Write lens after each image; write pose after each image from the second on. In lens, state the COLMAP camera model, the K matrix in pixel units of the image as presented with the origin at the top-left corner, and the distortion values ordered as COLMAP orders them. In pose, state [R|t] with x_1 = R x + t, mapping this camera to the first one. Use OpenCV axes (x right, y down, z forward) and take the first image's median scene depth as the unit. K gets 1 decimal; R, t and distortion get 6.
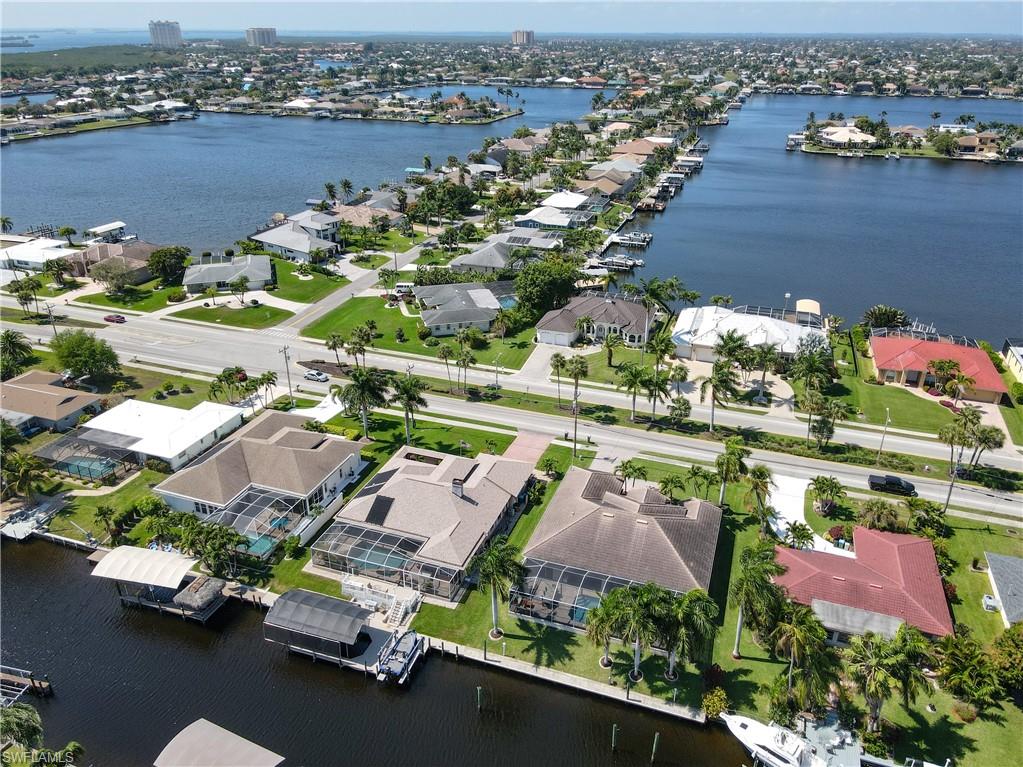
lens RADIAL K [[743.4, 0, 512.9], [0, 743.4, 385.5], [0, 0, 1]] dist [-0.000511, 0.009479]
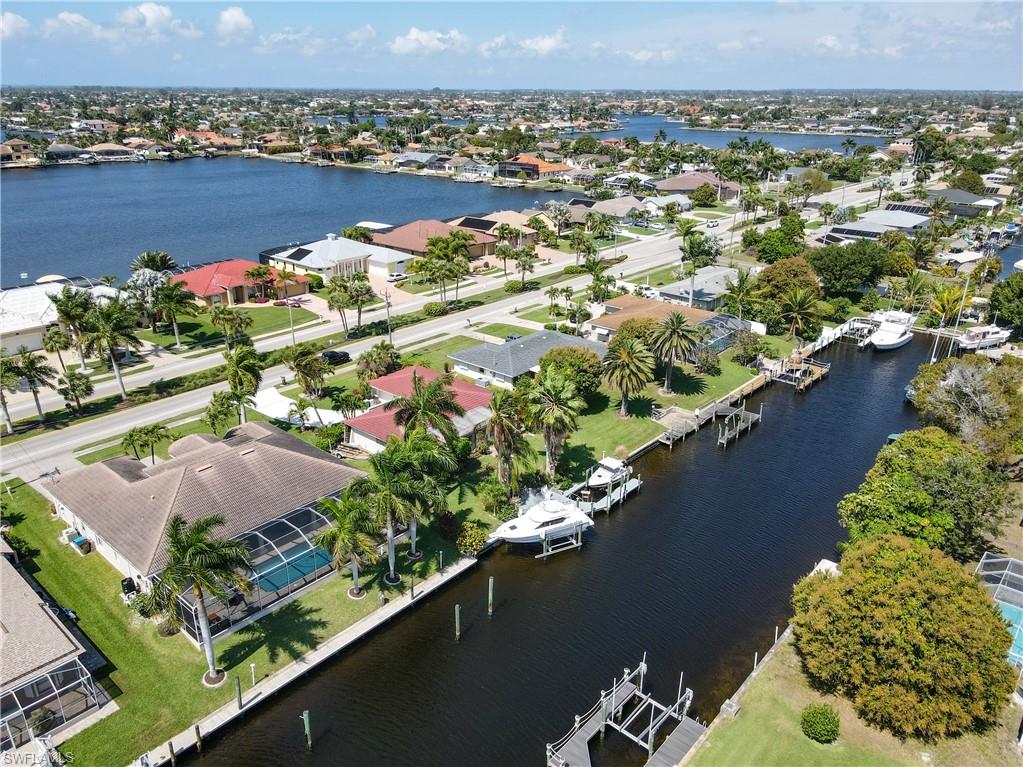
lens RADIAL K [[743.4, 0, 507.8], [0, 743.4, 382.0], [0, 0, 1]] dist [-0.000511, 0.009479]
pose [[0.377741, -0.348830, 0.857689, -0.188903], [0.394407, 0.898696, 0.191804, 0.038989], [-0.837708, 0.265826, 0.477055, 0.199616]]
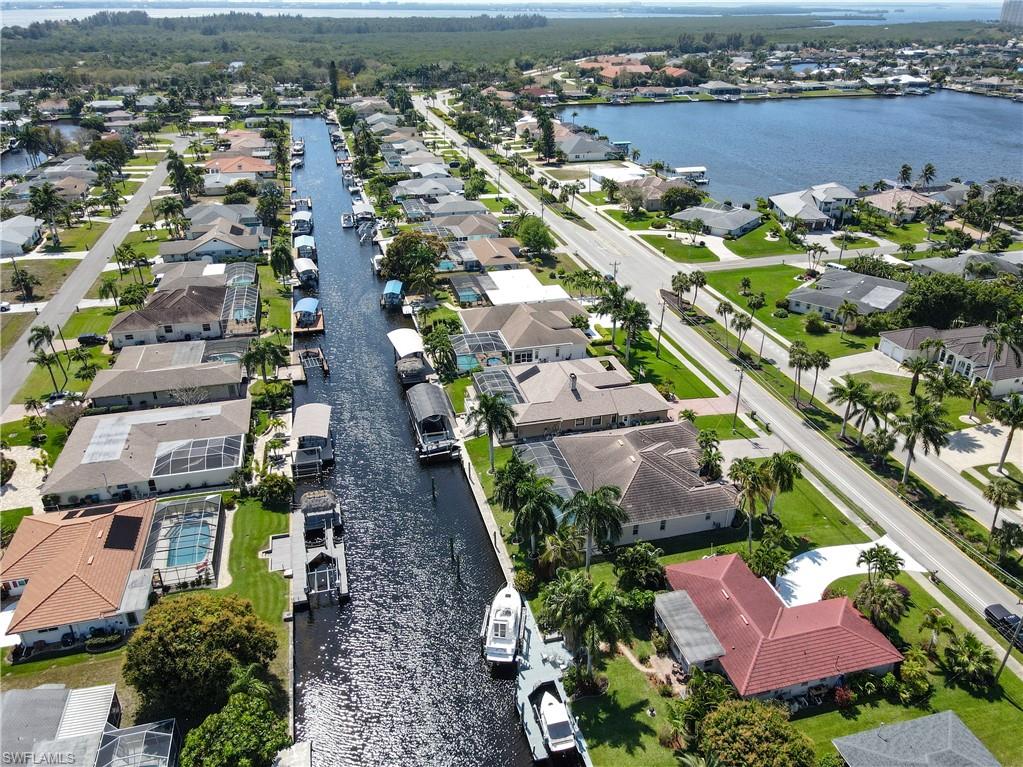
lens RADIAL K [[743.4, 0, 510.5], [0, 743.4, 384.6], [0, 0, 1]] dist [-0.000511, 0.009479]
pose [[0.559962, 0.376971, -0.737791, 0.436076], [-0.357065, 0.913355, 0.195672, -0.033870], [0.747627, 0.153871, 0.646047, 0.075732]]
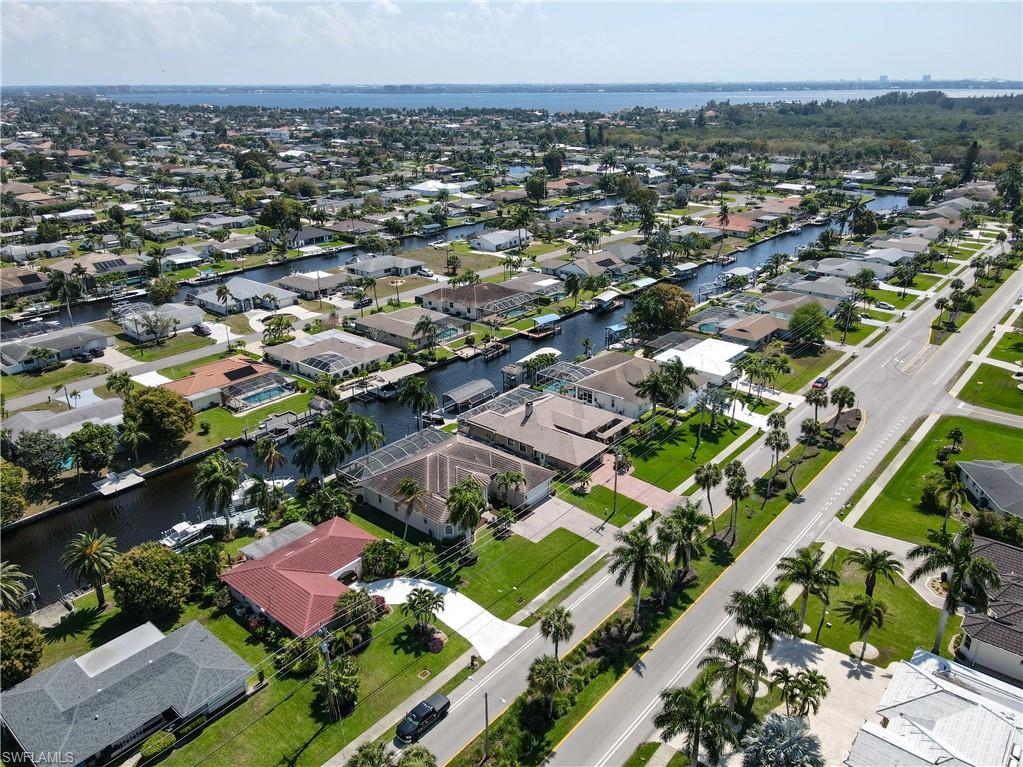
lens RADIAL K [[743.4, 0, 511.5], [0, 743.4, 382.3], [0, 0, 1]] dist [-0.000511, 0.009479]
pose [[-0.357983, 0.345308, -0.867531, 0.619413], [-0.395812, 0.785377, 0.475937, -0.299643], [0.845684, 0.513757, -0.144475, 0.642746]]
